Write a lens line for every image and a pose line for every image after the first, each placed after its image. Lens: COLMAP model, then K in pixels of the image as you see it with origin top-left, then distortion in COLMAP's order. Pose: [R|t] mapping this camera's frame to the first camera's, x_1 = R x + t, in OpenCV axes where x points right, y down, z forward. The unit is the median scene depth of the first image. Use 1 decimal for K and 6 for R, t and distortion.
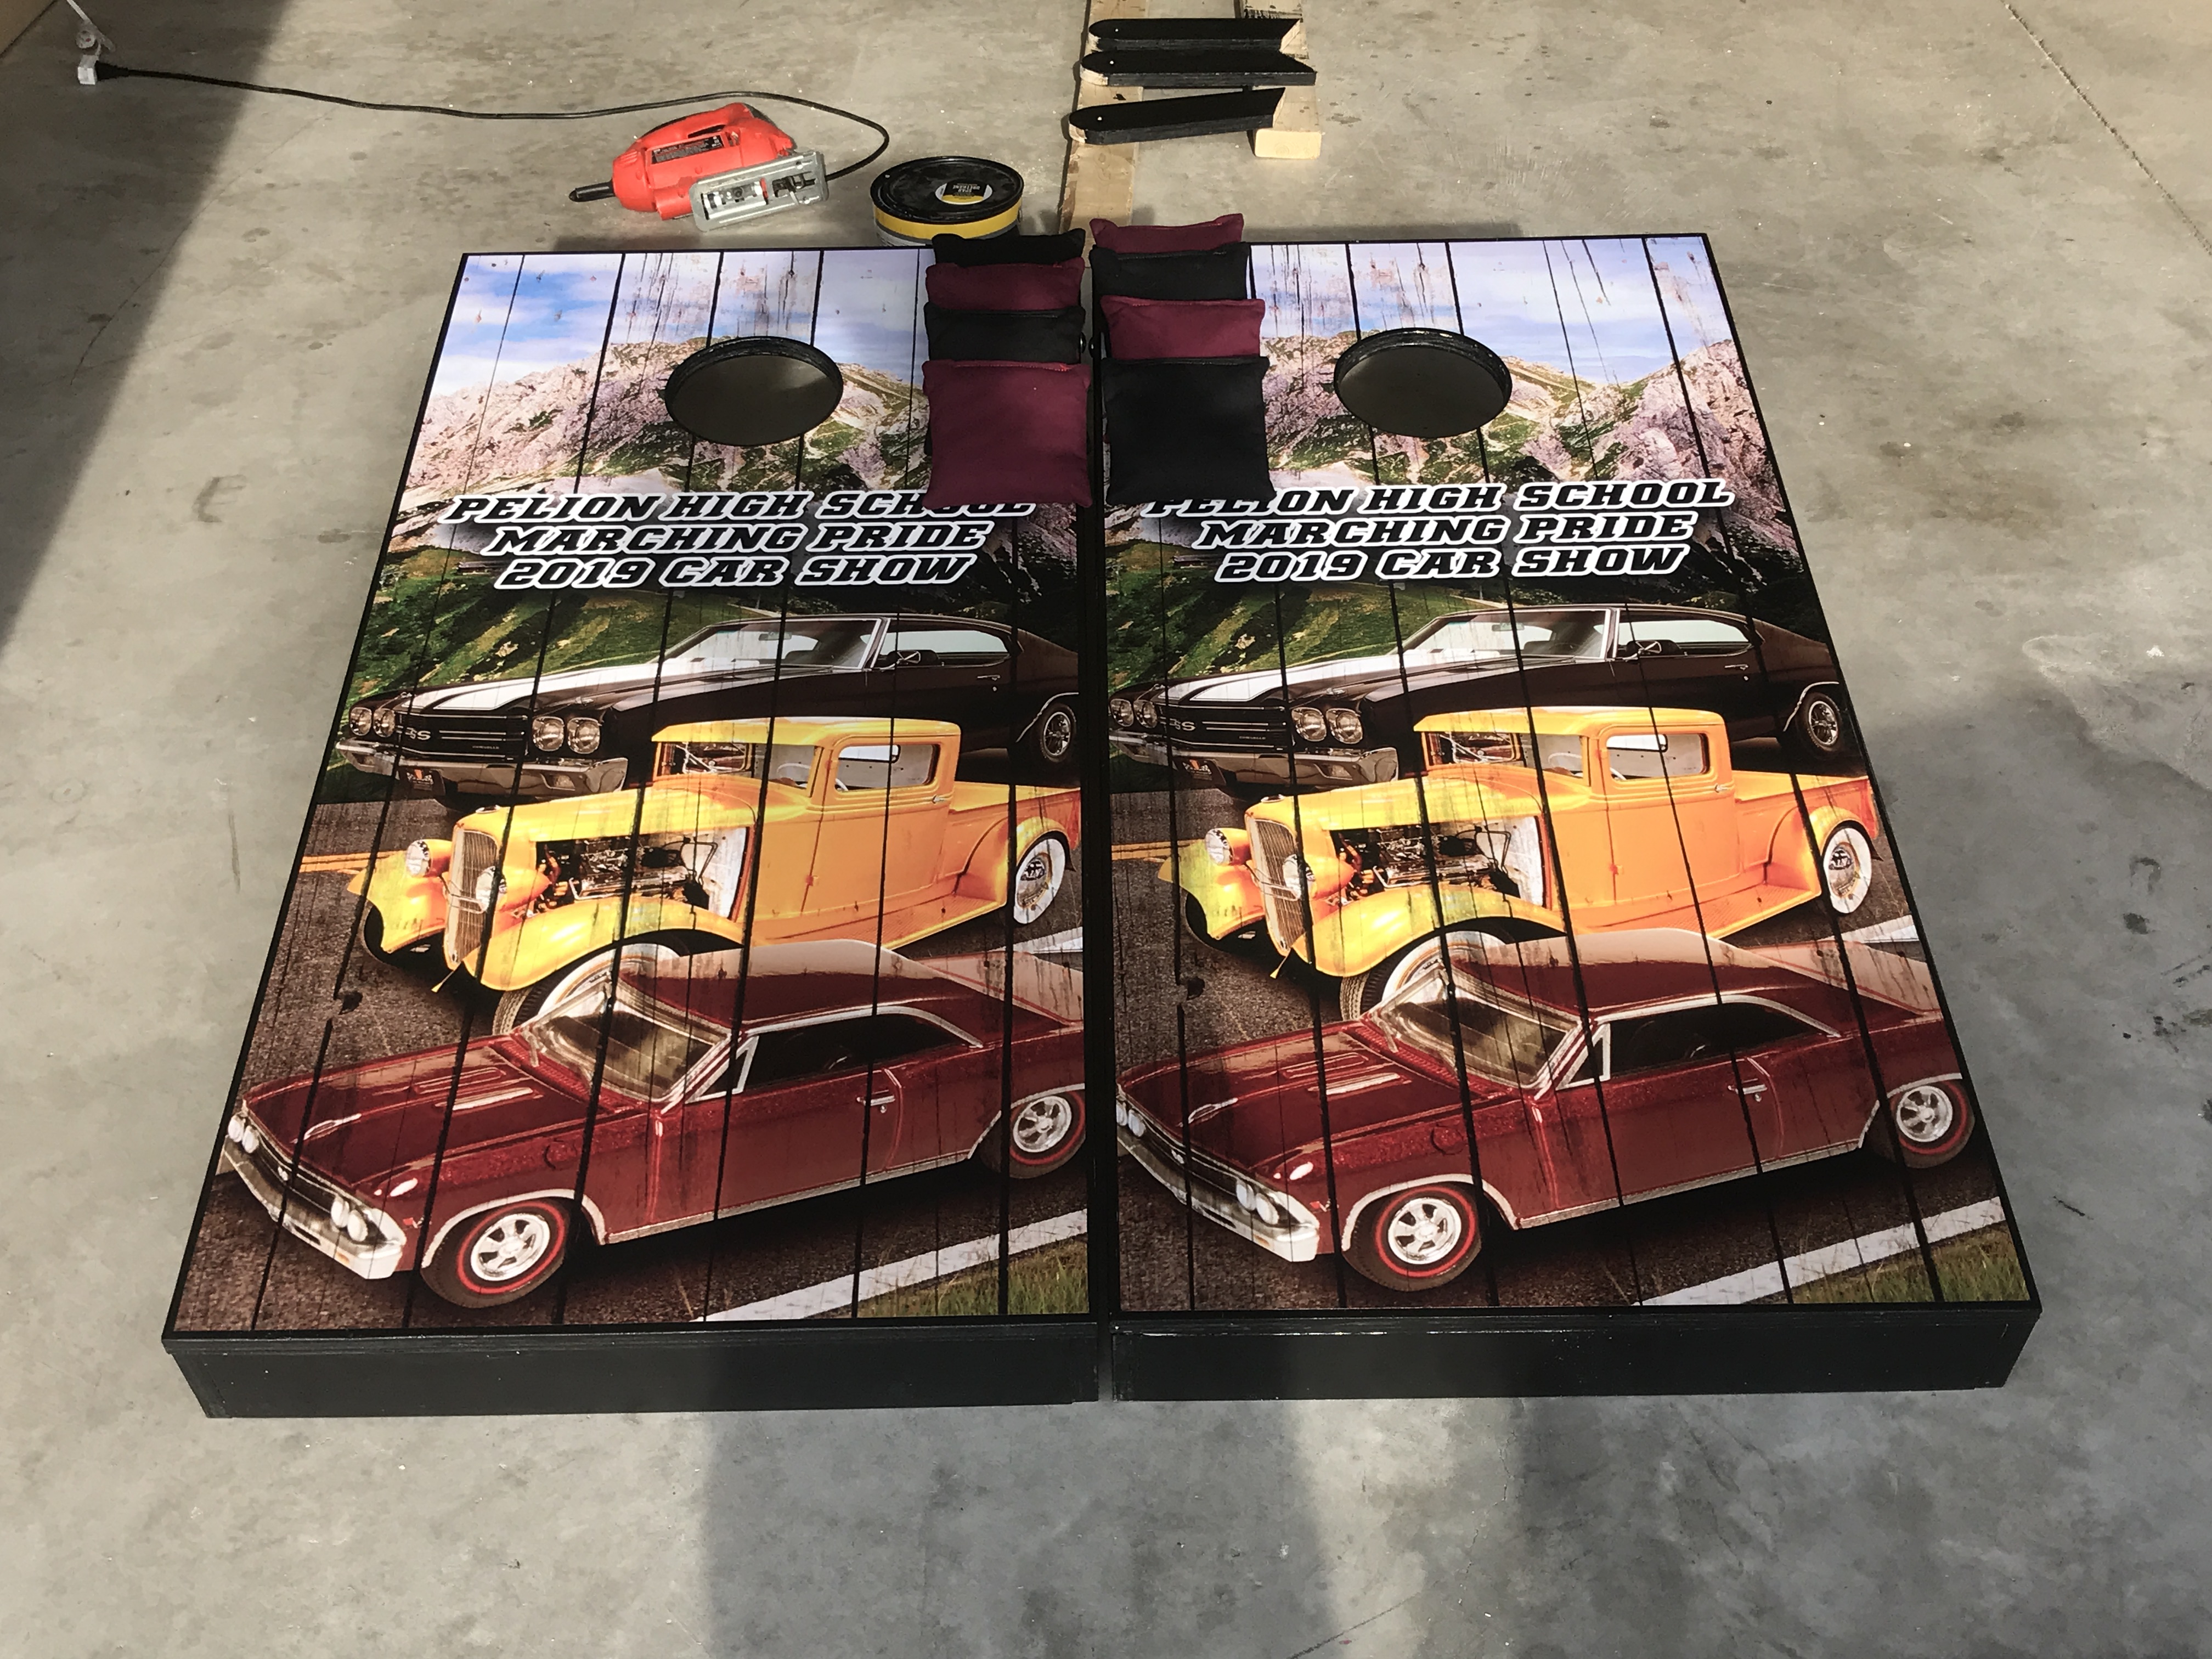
lens RADIAL K [[2441.9, 0, 1105.8], [0, 2441.9, 817.4], [0, 0, 1]] dist [0.137801, 0.000000]
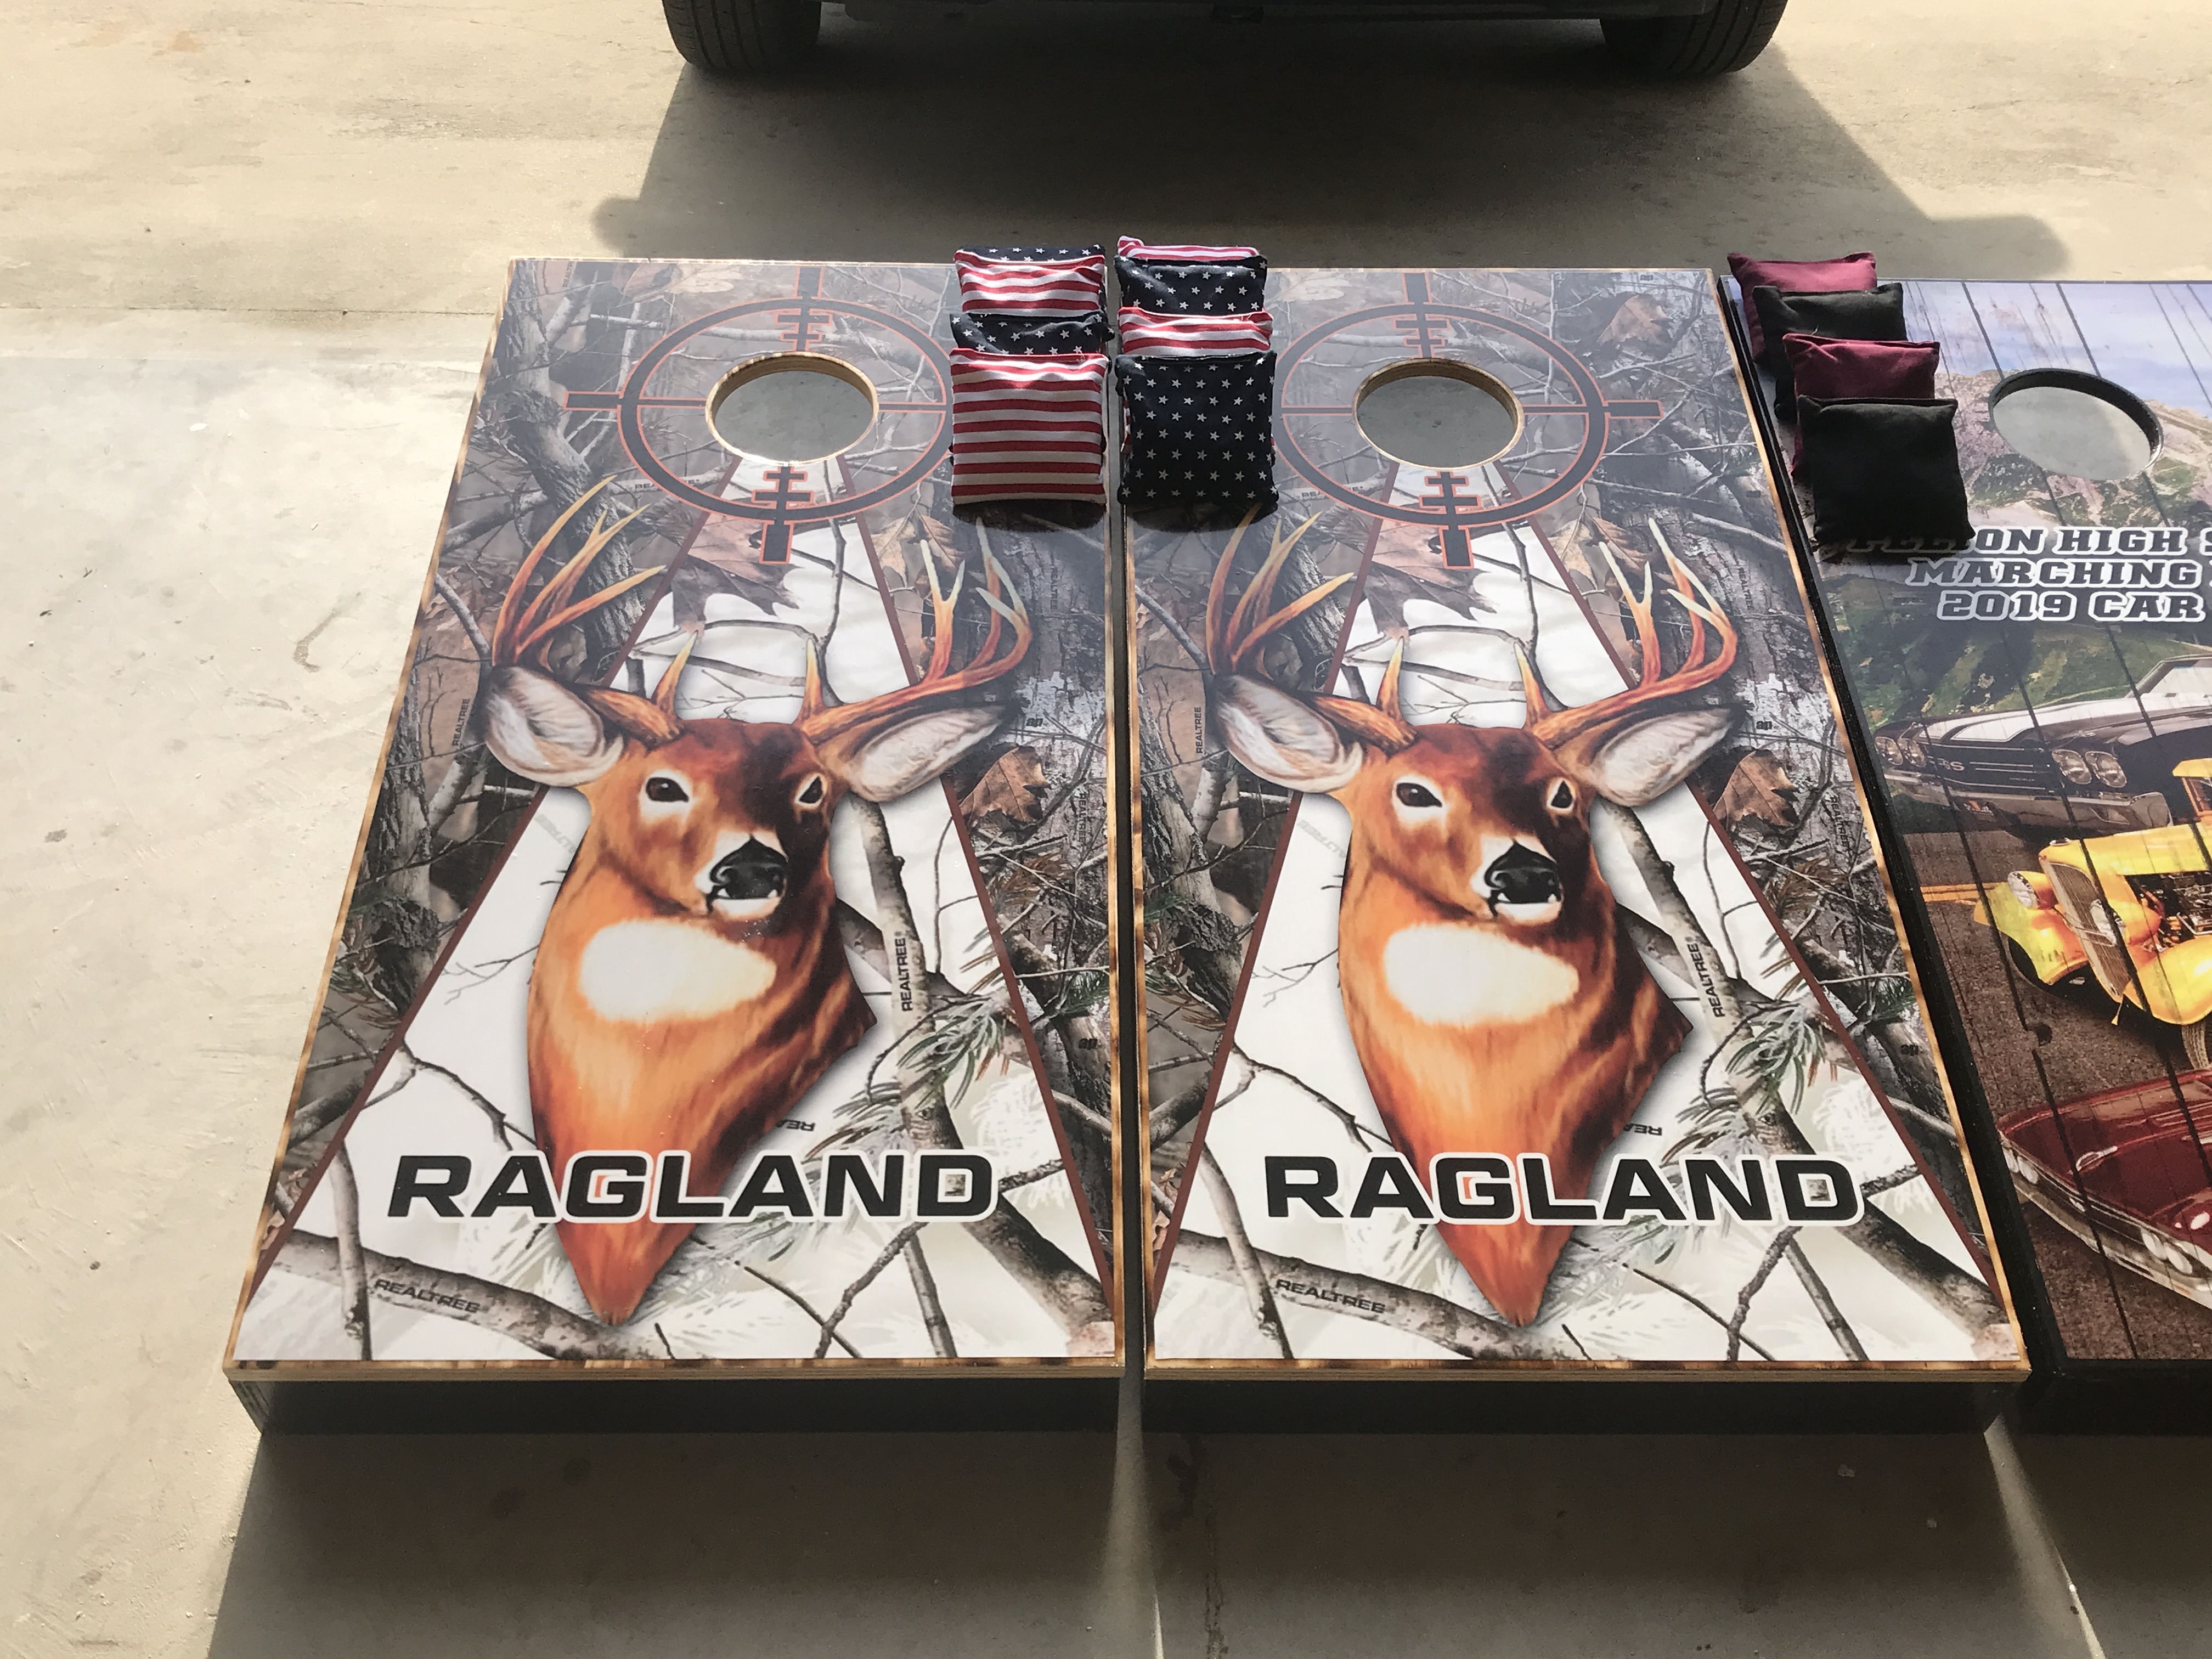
lens RADIAL K [[2519.4, 0, 1106.0], [0, 2519.4, 838.5], [0, 0, 1]] dist [-0.025333, 0.000000]
pose [[0.999710, 0.019770, 0.013738, -0.323748], [-0.019689, 0.999788, -0.006018, 0.004439], [-0.013854, 0.005745, 0.999888, -0.003163]]
